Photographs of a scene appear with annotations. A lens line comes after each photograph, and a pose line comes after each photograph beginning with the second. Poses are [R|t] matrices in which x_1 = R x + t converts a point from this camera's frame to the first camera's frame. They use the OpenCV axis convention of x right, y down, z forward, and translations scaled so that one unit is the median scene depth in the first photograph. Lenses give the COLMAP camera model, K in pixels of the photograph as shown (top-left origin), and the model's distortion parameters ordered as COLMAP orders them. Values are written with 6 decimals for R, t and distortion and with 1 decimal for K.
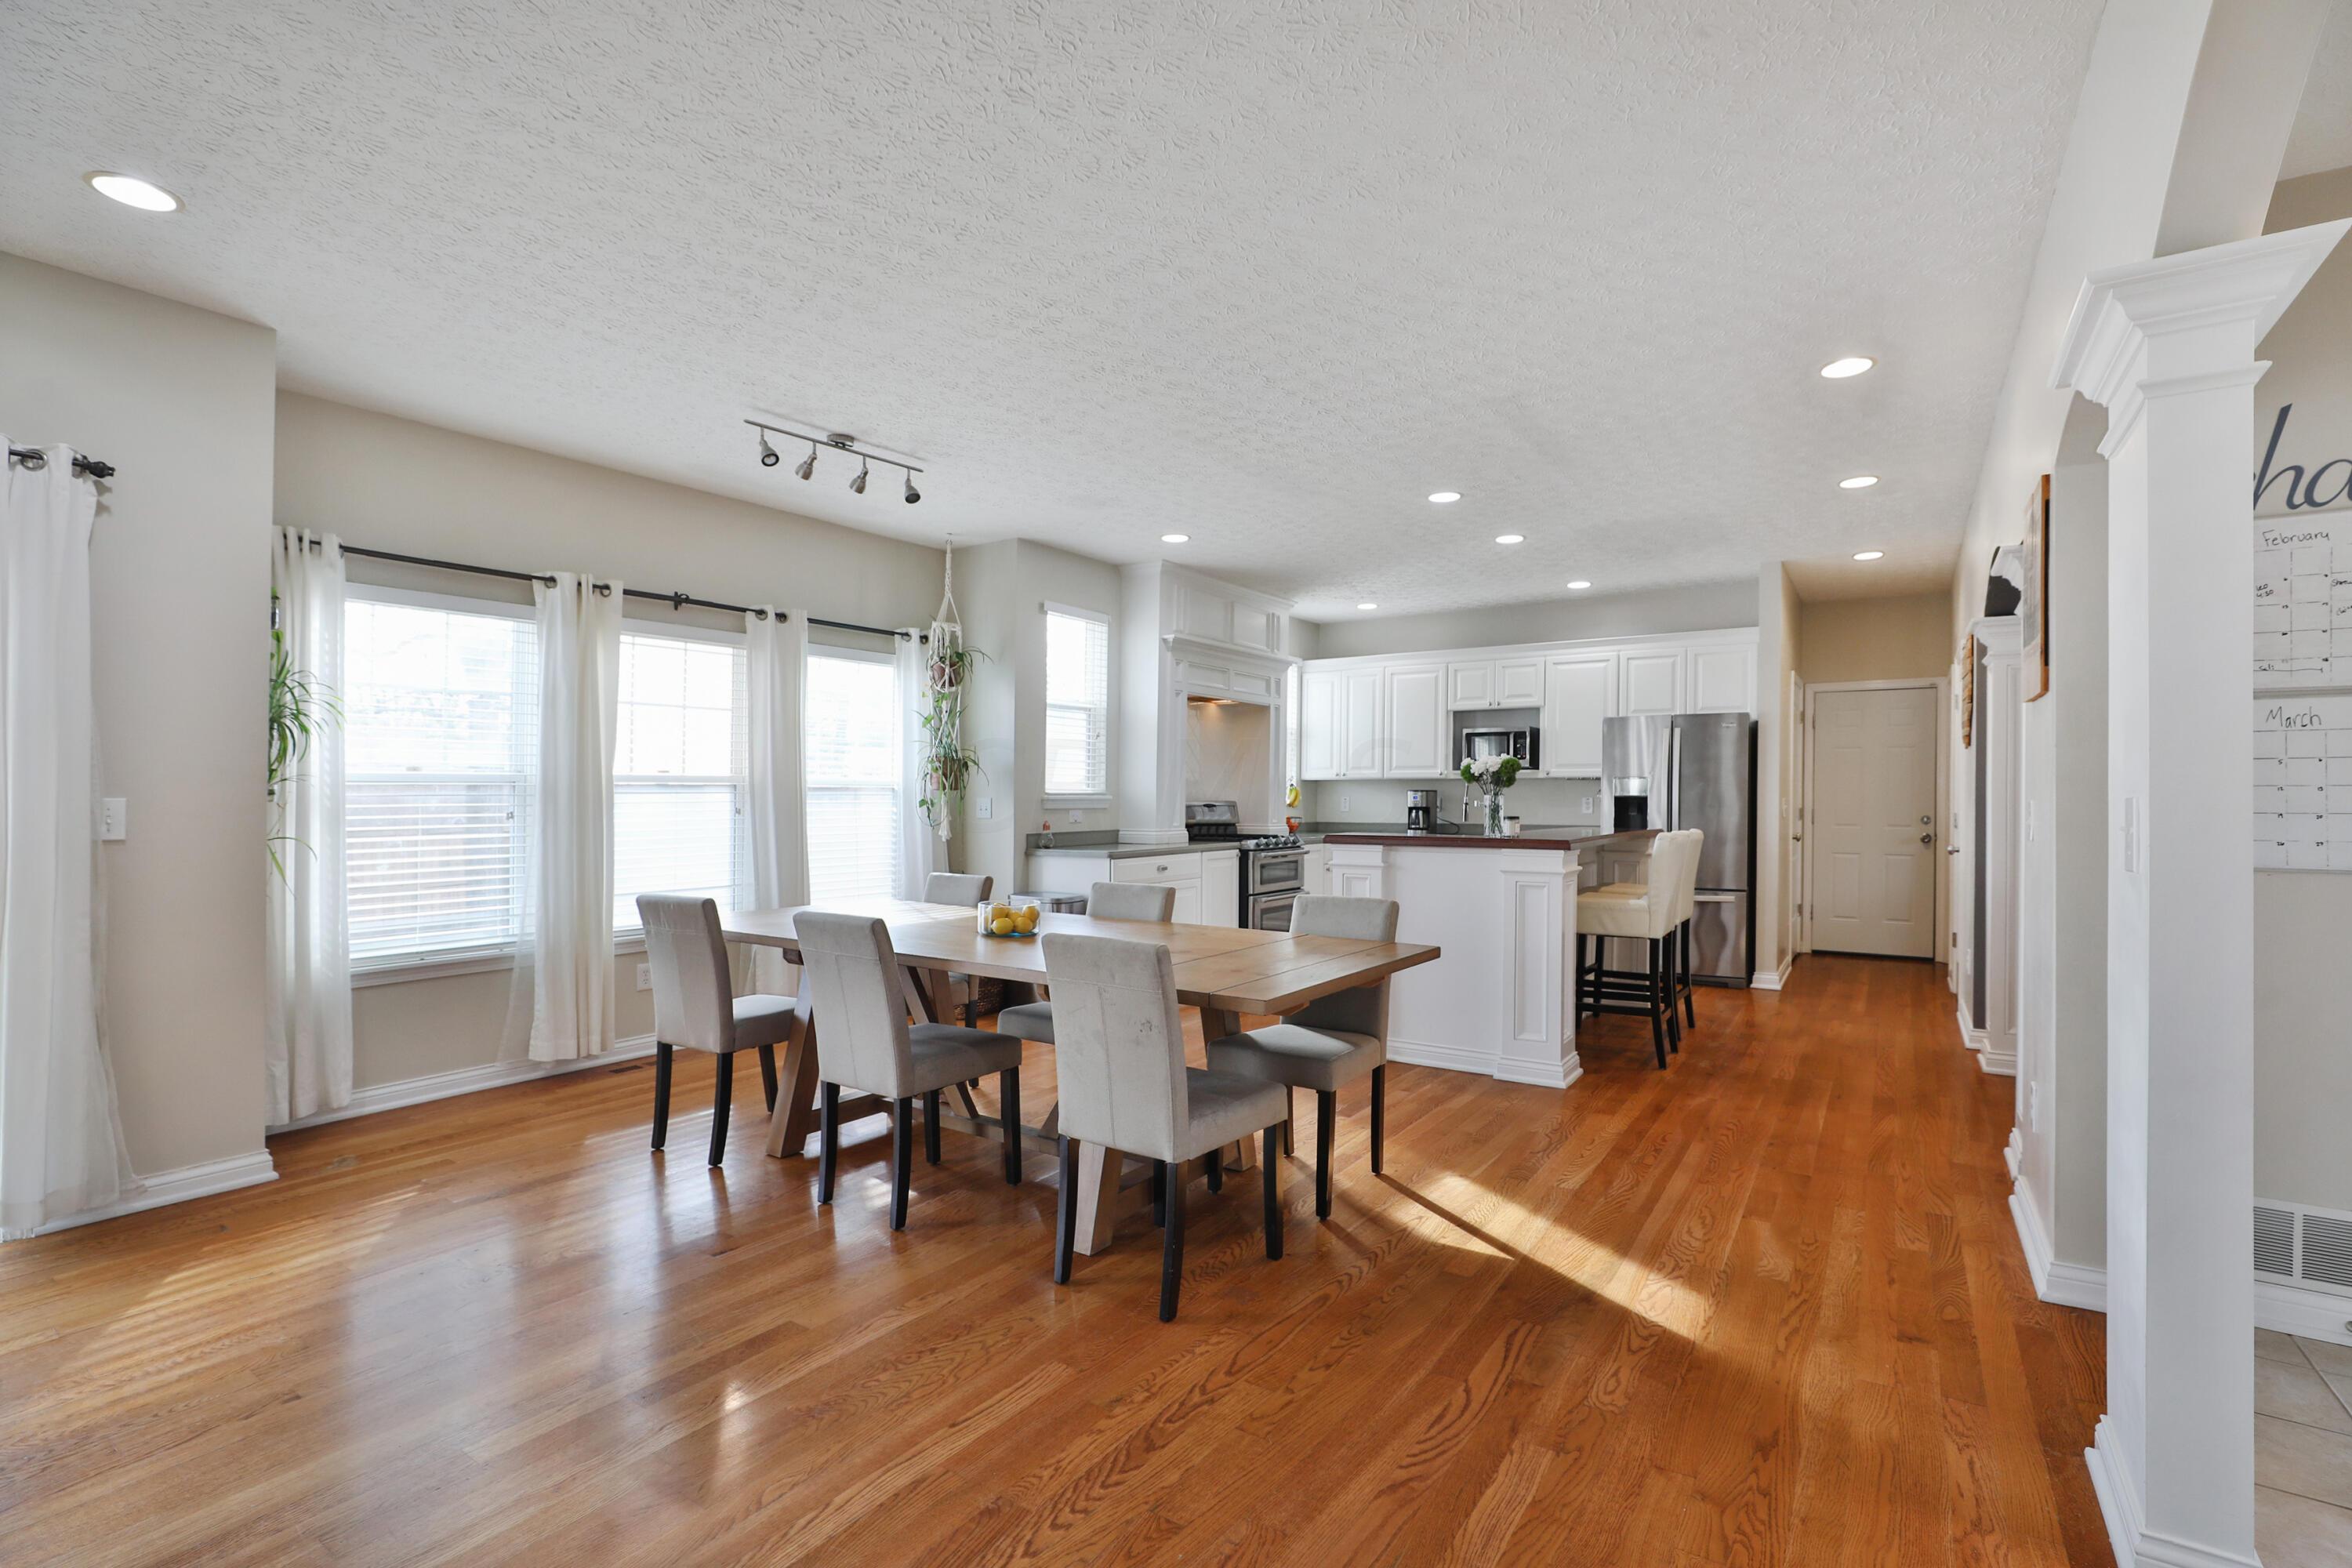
lens RADIAL K [[1083.1, 0, 1191.3], [0, 1083.1, 792.6], [0, 0, 1]] dist [-0.042312, 0.000523]
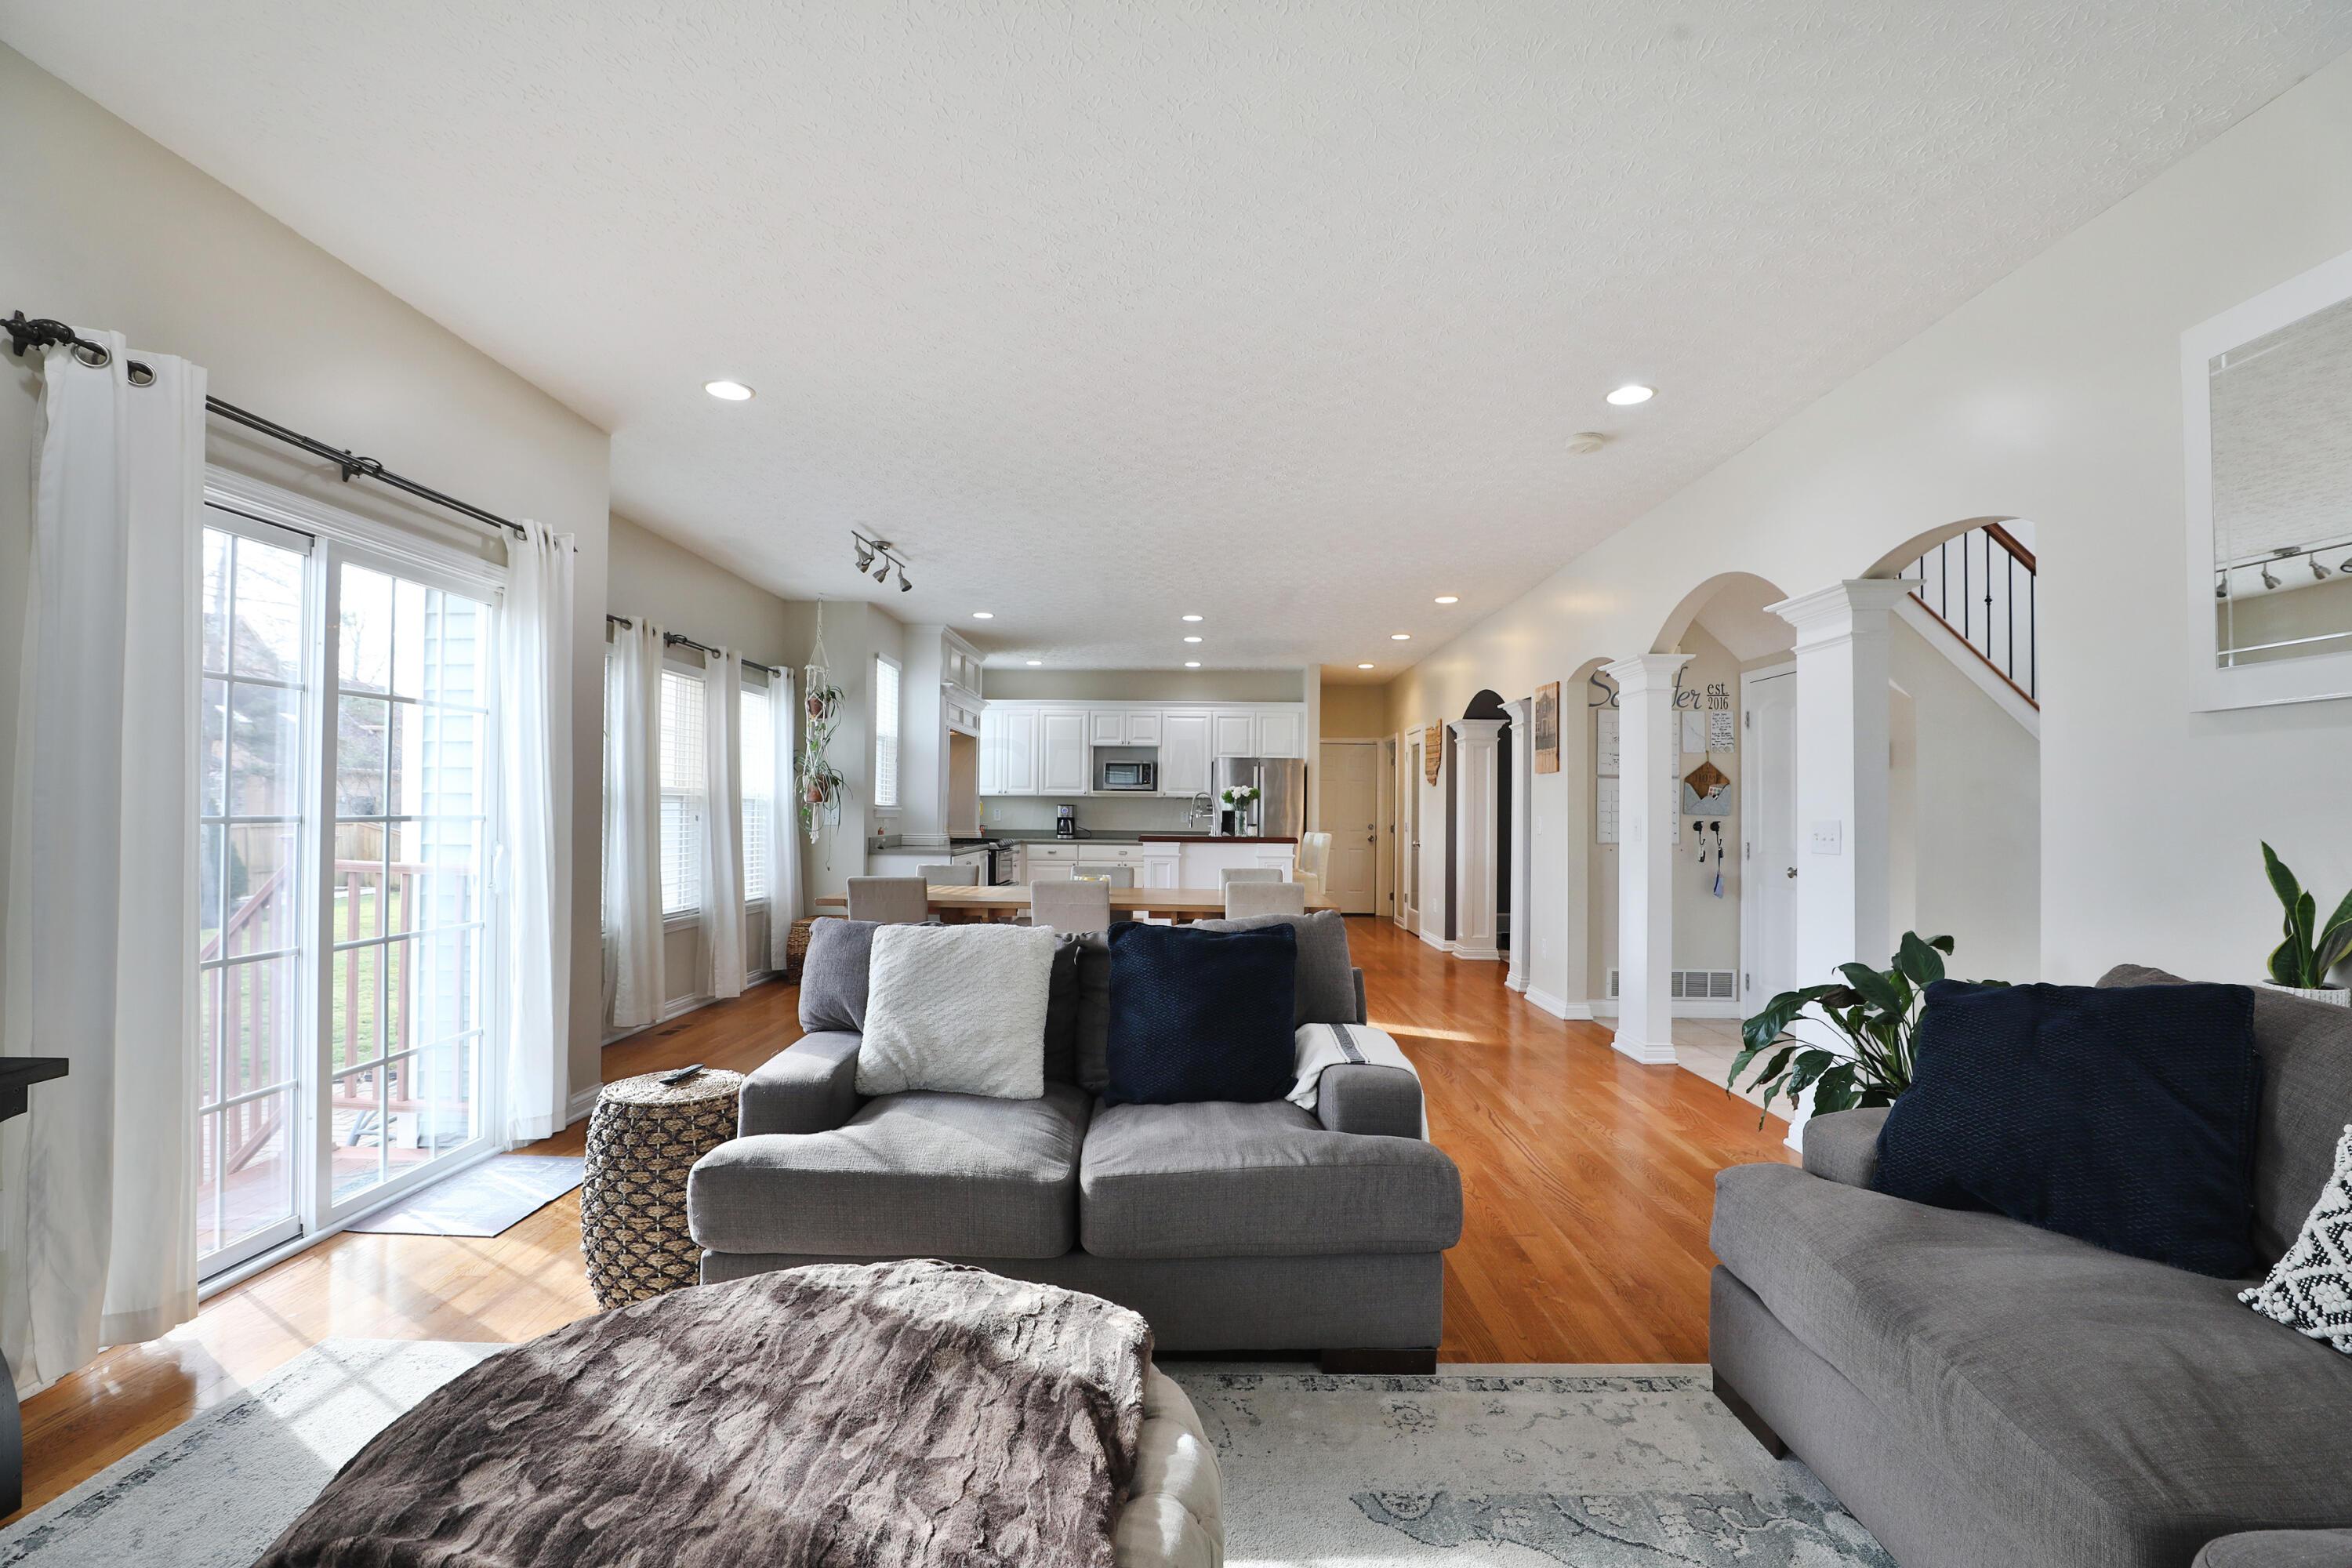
lens RADIAL K [[1083.1, 0, 1191.3], [0, 1083.1, 792.6], [0, 0, 1]] dist [-0.042312, 0.000523]
pose [[0.828742, 0.017092, 0.559370, -0.479820], [-0.011522, 0.999843, -0.013482, -0.001127], [-0.559512, 0.004728, 0.828809, -0.216812]]
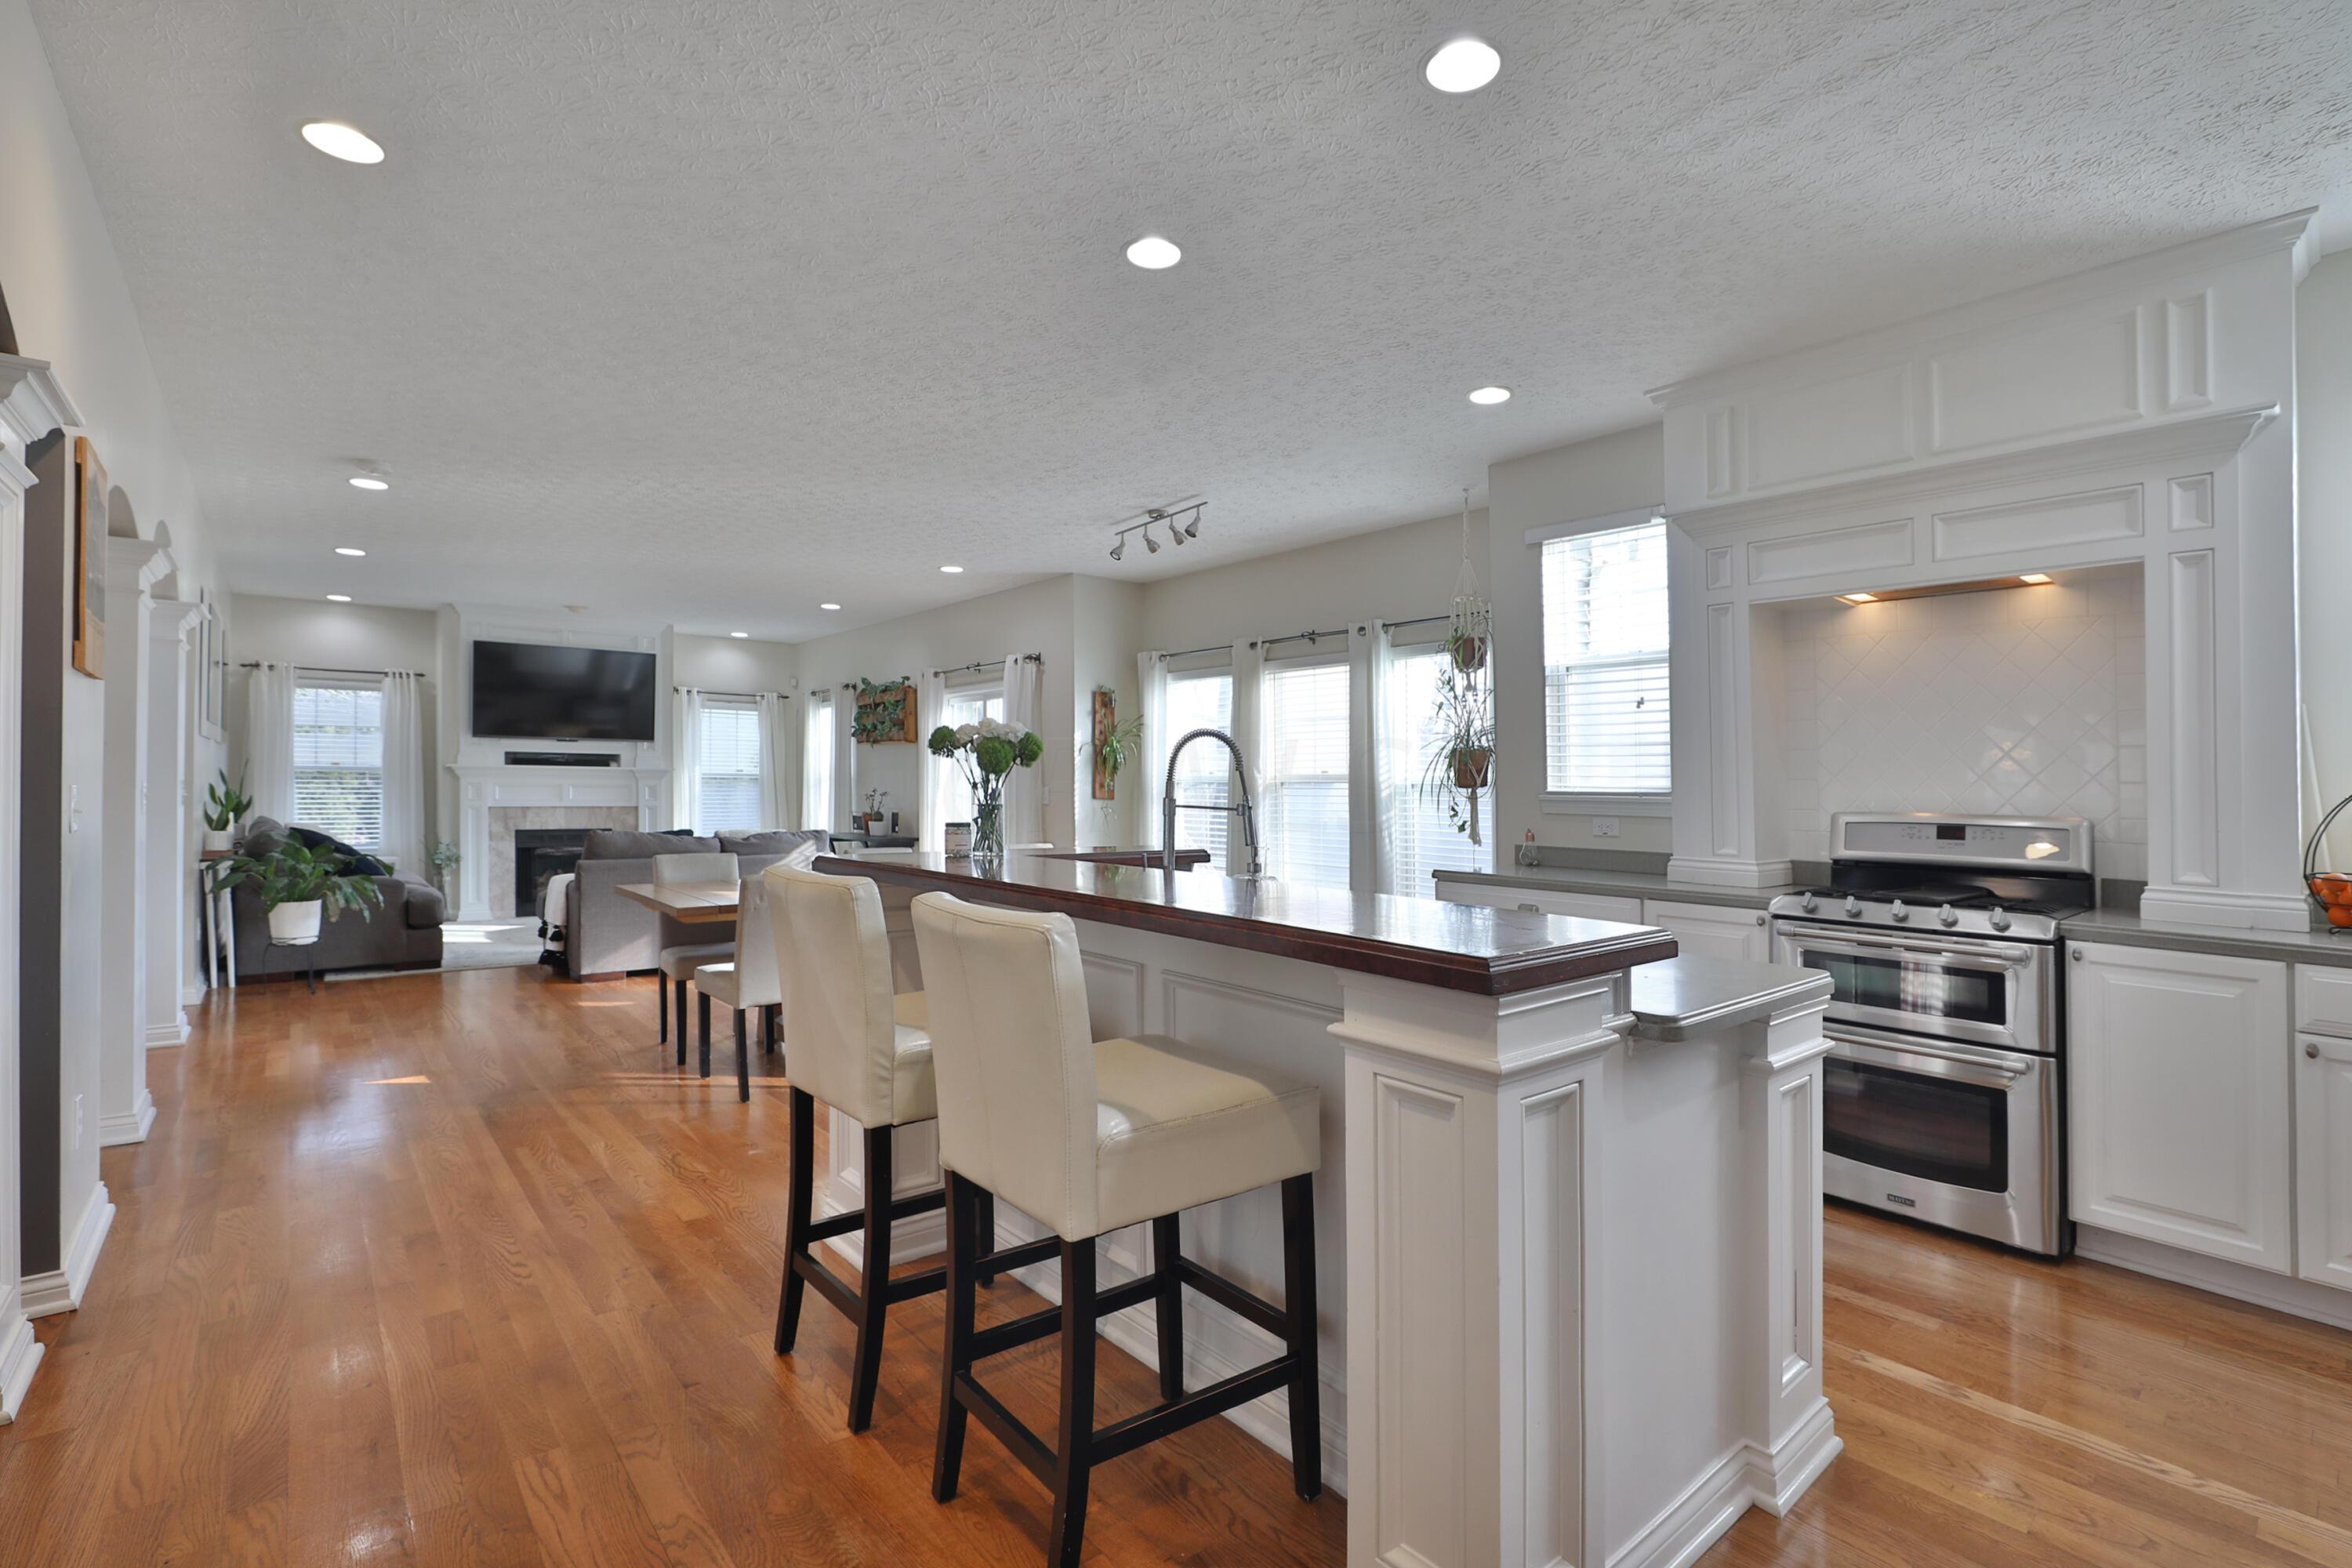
lens RADIAL K [[1061.2, 0, 1262.5], [0, 1061.2, 780.1], [0, 0, 1]] dist [-0.034716, 0.000126]
pose [[-0.251496, -0.000388, -0.967858, 0.552806], [-0.004281, 0.999991, 0.000712, -0.004081], [0.967849, 0.004323, -0.251495, 0.878213]]
